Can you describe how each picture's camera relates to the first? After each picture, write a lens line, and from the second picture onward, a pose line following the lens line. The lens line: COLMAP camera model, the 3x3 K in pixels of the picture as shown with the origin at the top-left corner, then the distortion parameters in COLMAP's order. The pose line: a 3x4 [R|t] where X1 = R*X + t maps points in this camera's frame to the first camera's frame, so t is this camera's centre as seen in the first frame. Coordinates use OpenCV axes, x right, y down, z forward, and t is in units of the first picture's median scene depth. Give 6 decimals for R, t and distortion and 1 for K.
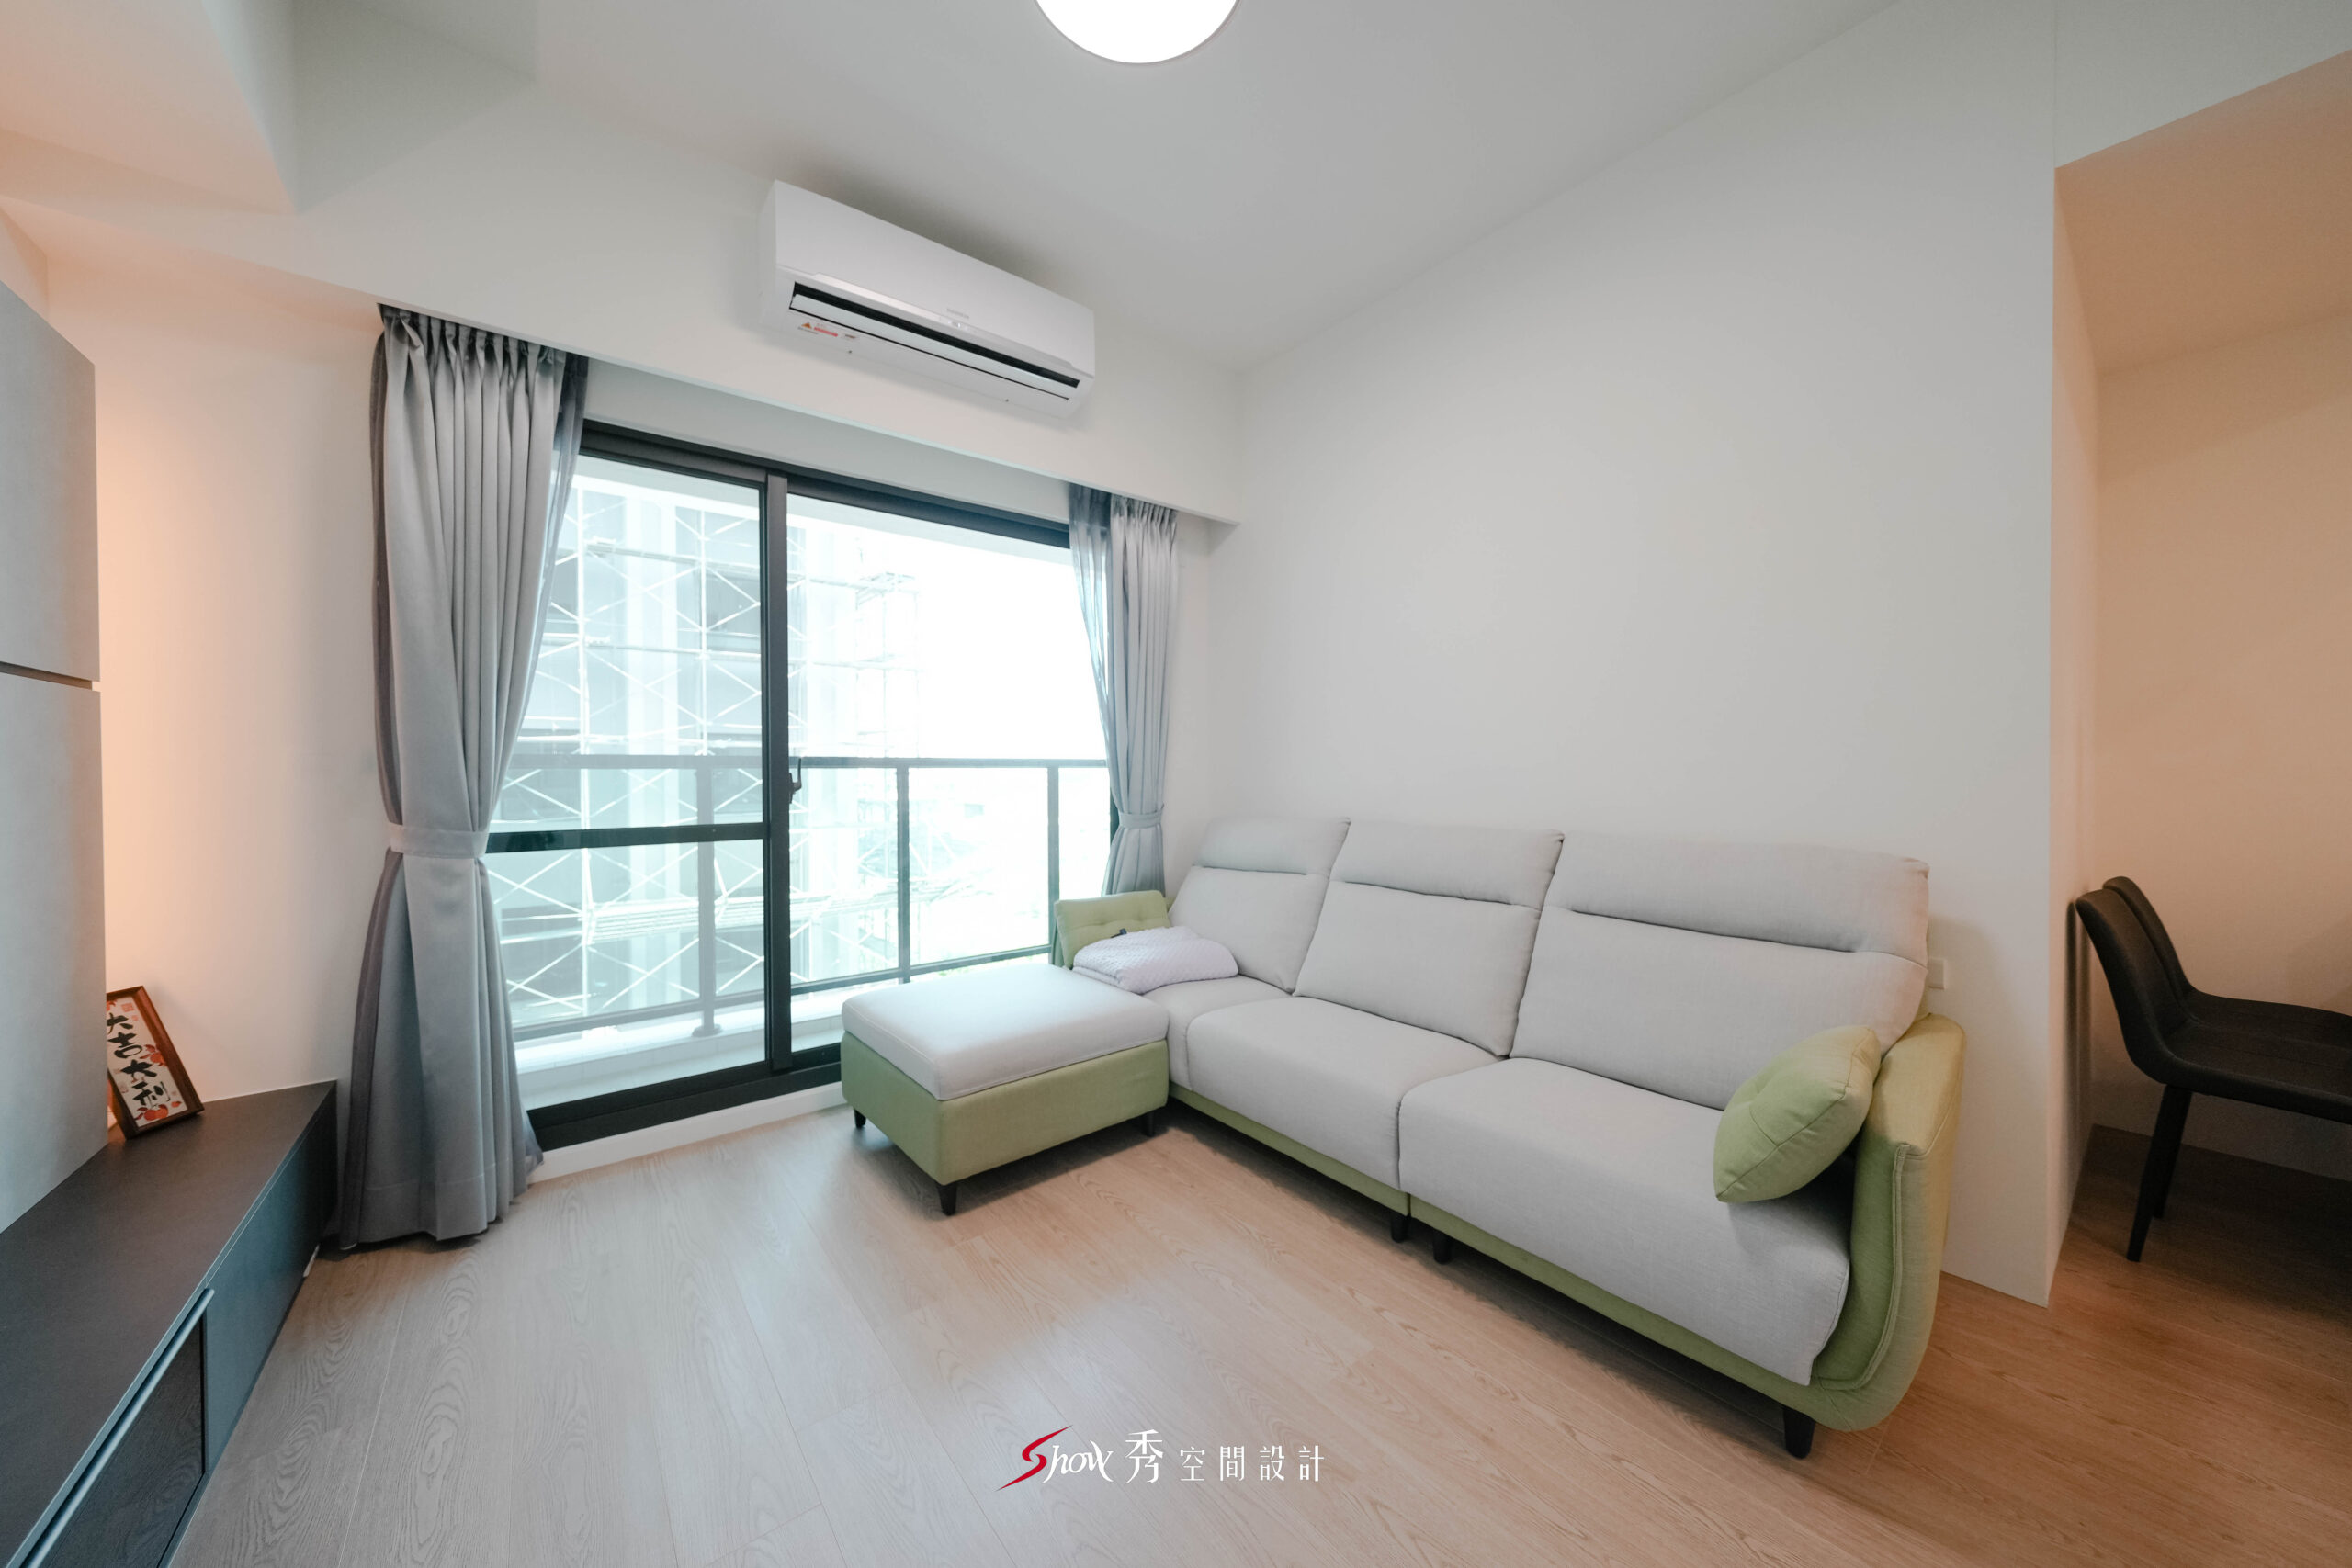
lens RADIAL K [[807.2, 0, 1193.4], [0, 807.2, 784.0], [0, 0, 1]] dist [0.007740, -0.001817]
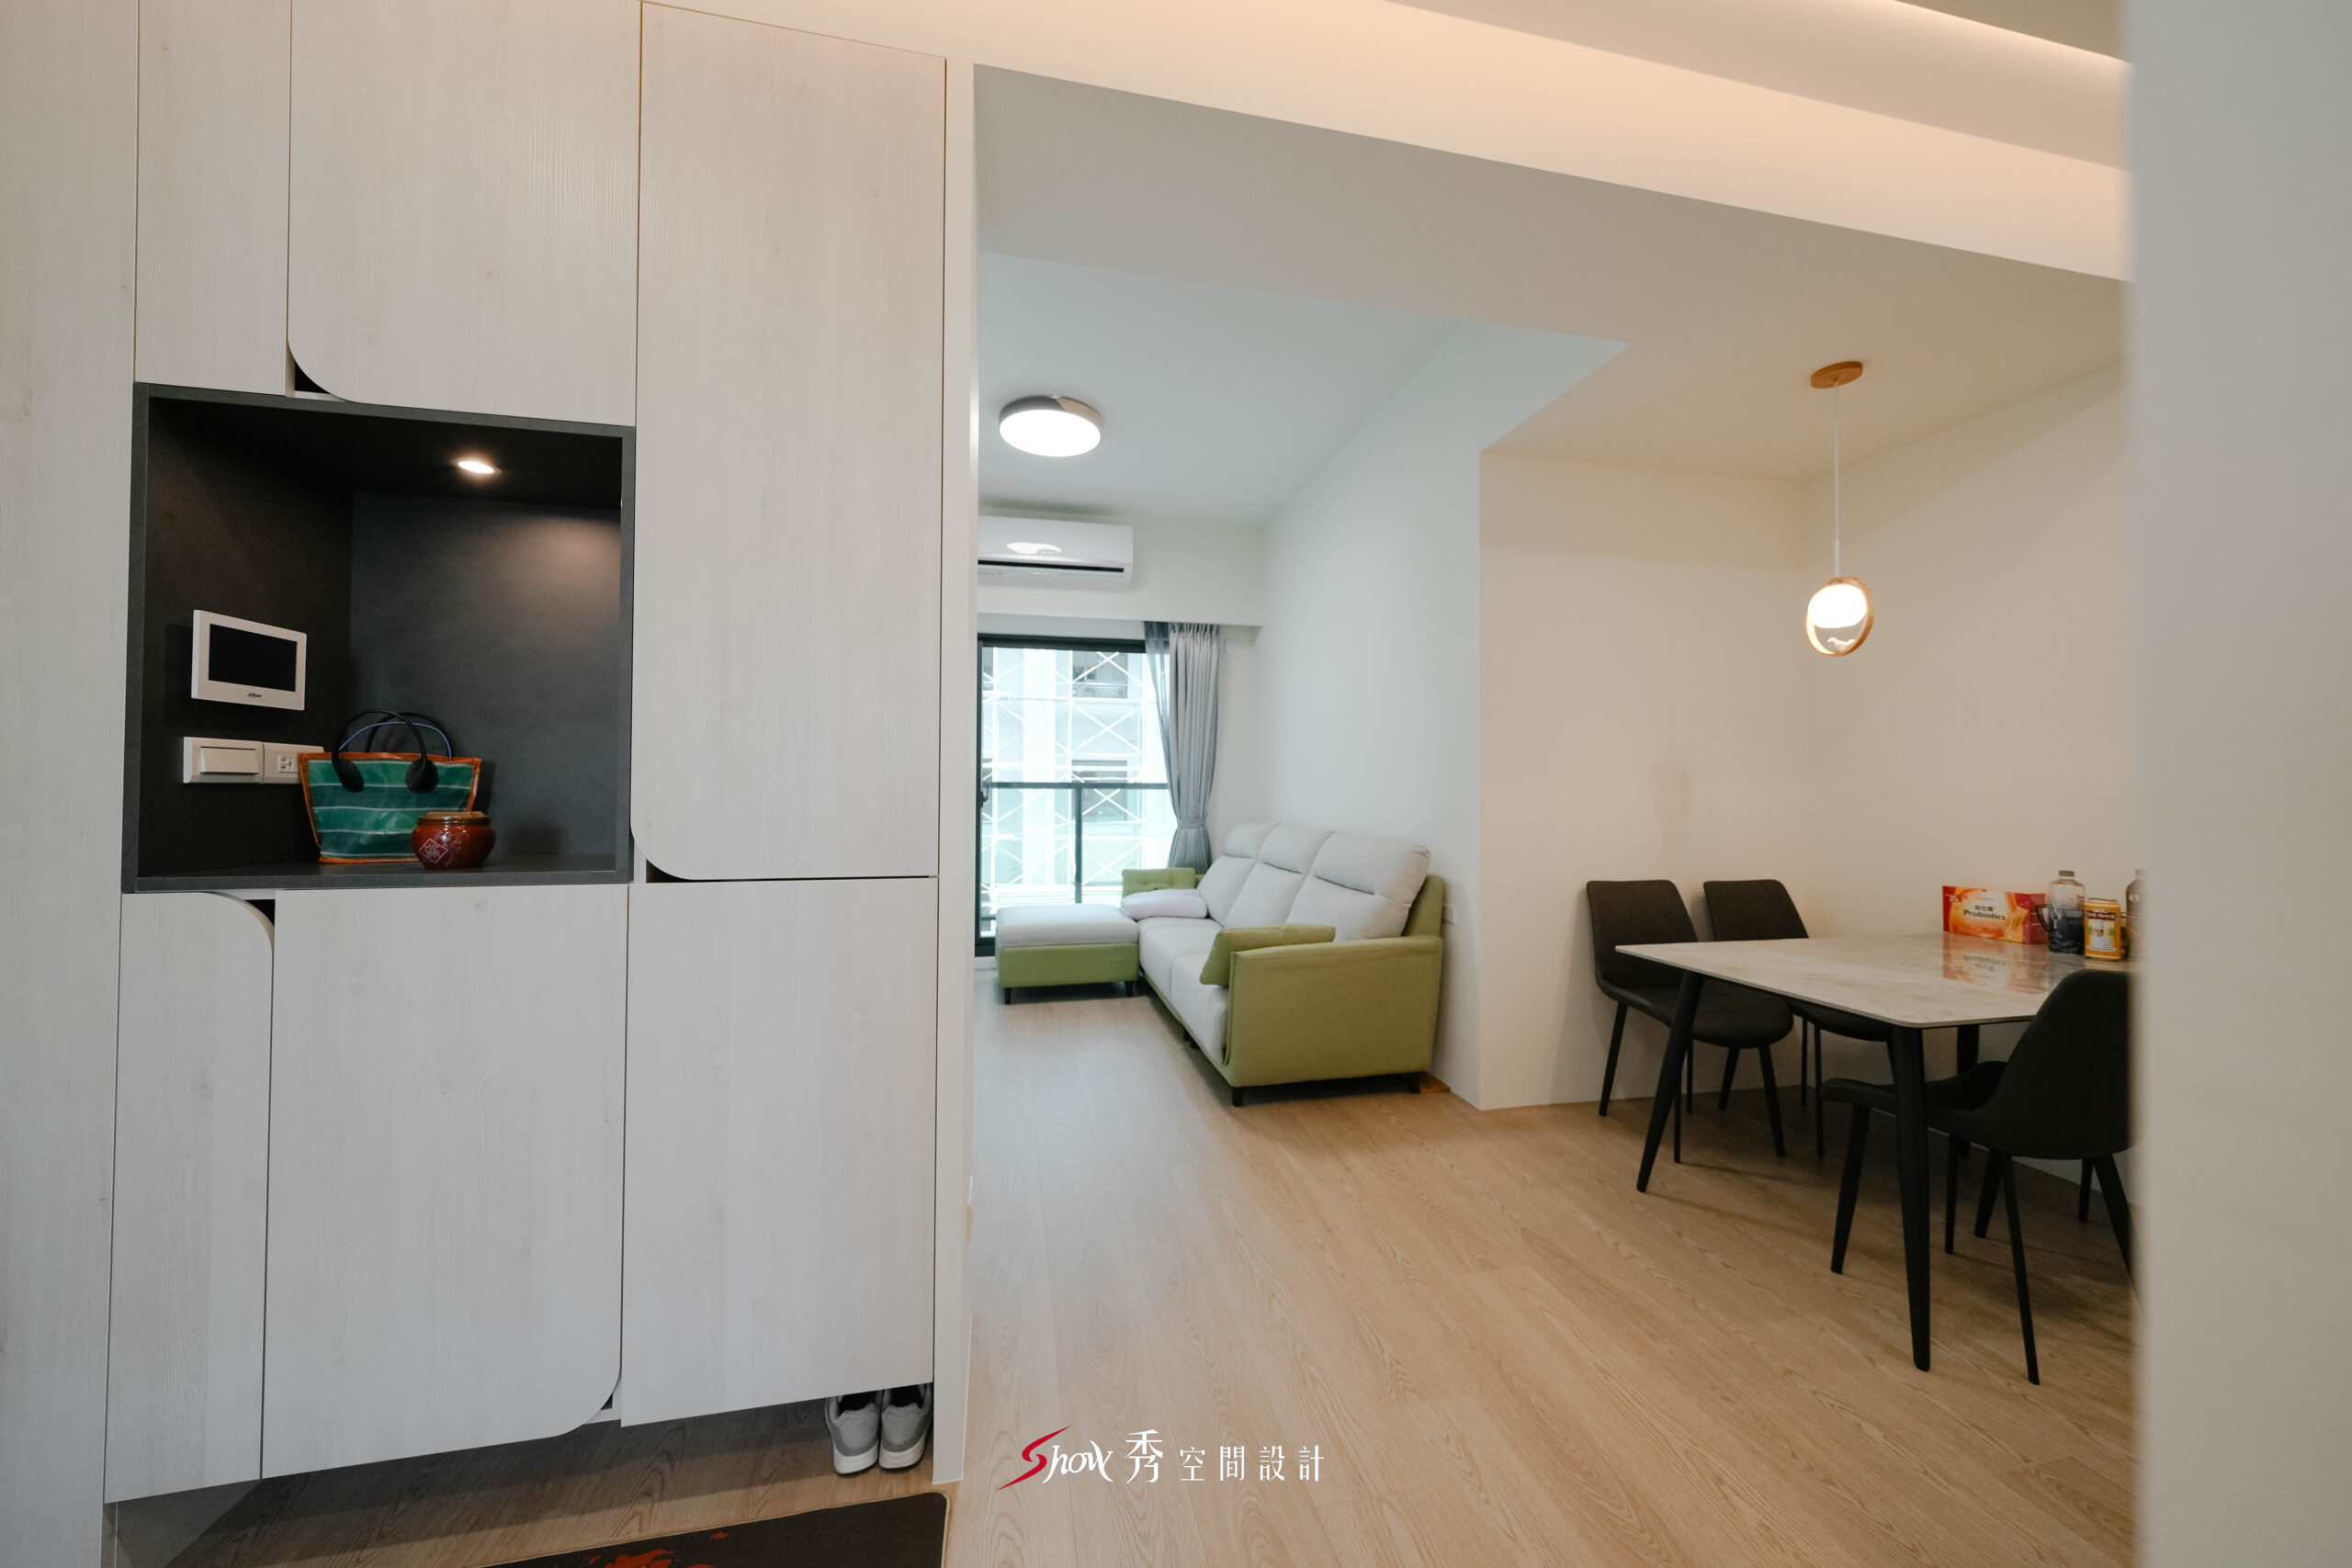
lens RADIAL K [[807.2, 0, 1178.1], [0, 807.2, 794.0], [0, 0, 1]] dist [0.007740, -0.001817]
pose [[0.892712, 0.011085, -0.450492, 0.940484], [-0.017039, 0.999813, -0.009164, 0.002800], [0.450306, 0.015857, 0.892733, -0.611076]]
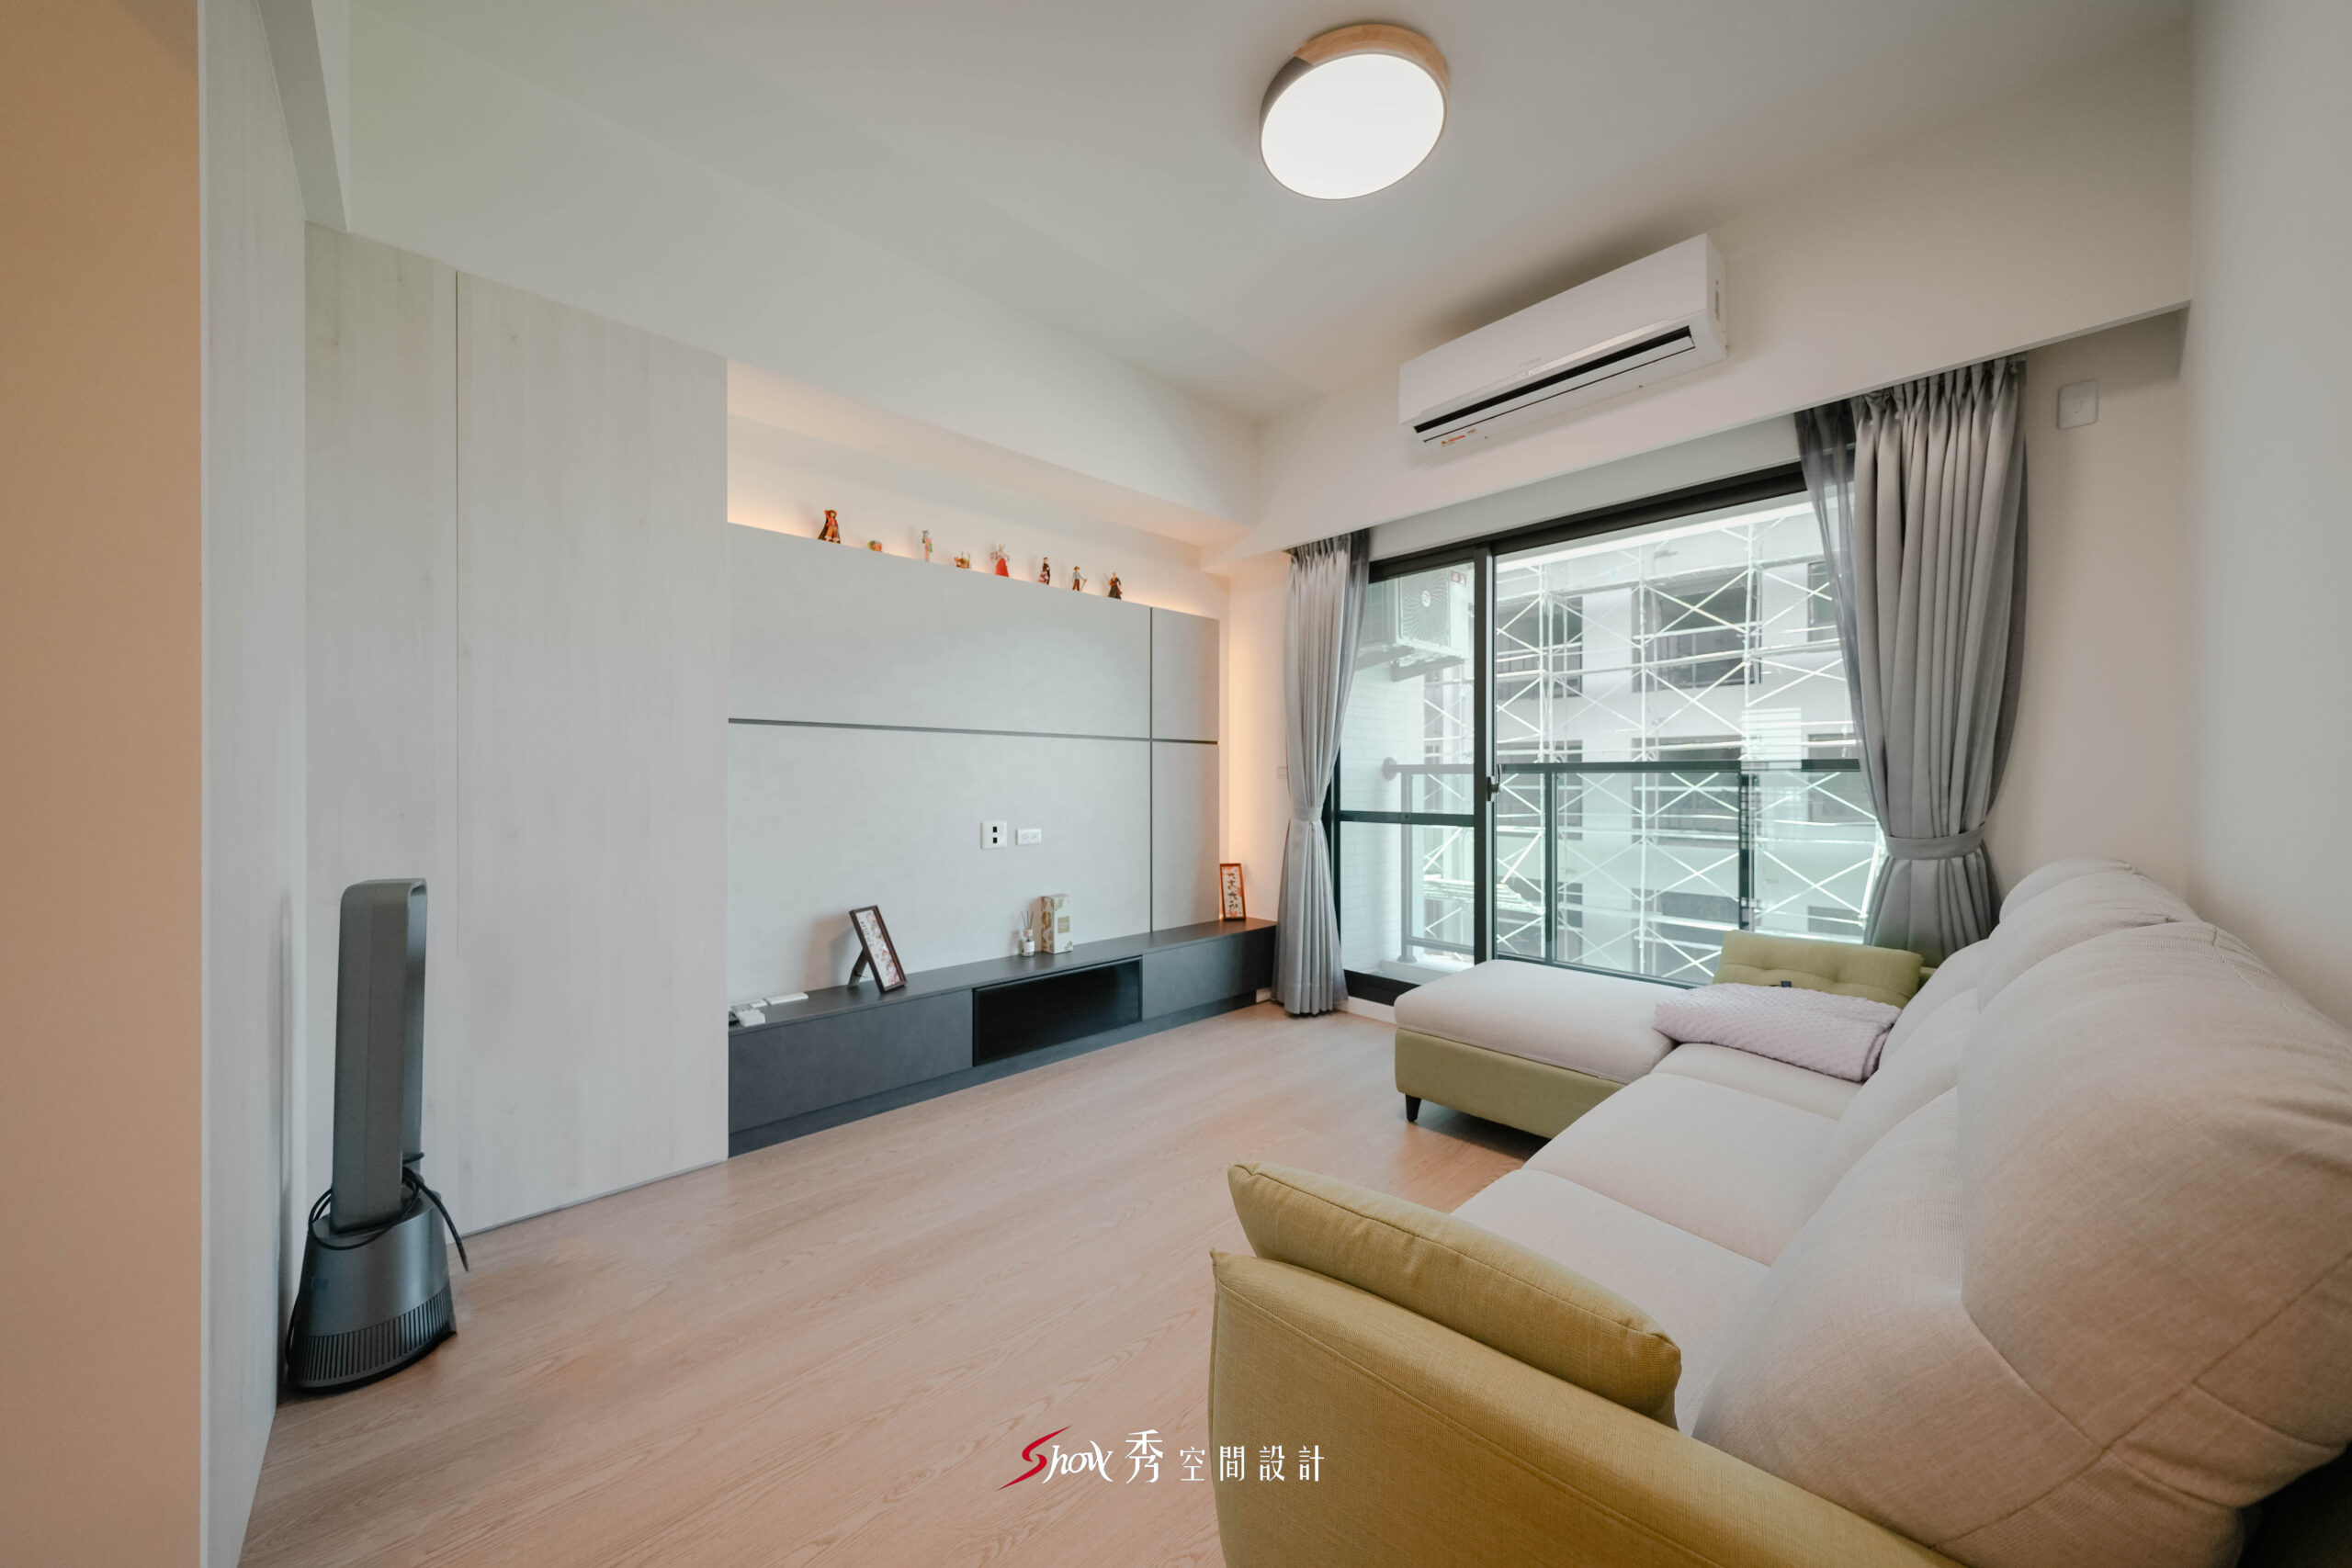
lens RADIAL K [[807.2, 0, 1160.0], [0, 807.2, 783.6], [0, 0, 1]] dist [0.007740, -0.001817]
pose [[0.065004, 0.012991, -0.997800, 0.872386], [-0.016768, 0.999788, 0.011924, -0.011431], [0.997744, 0.015956, 0.065208, 0.473777]]
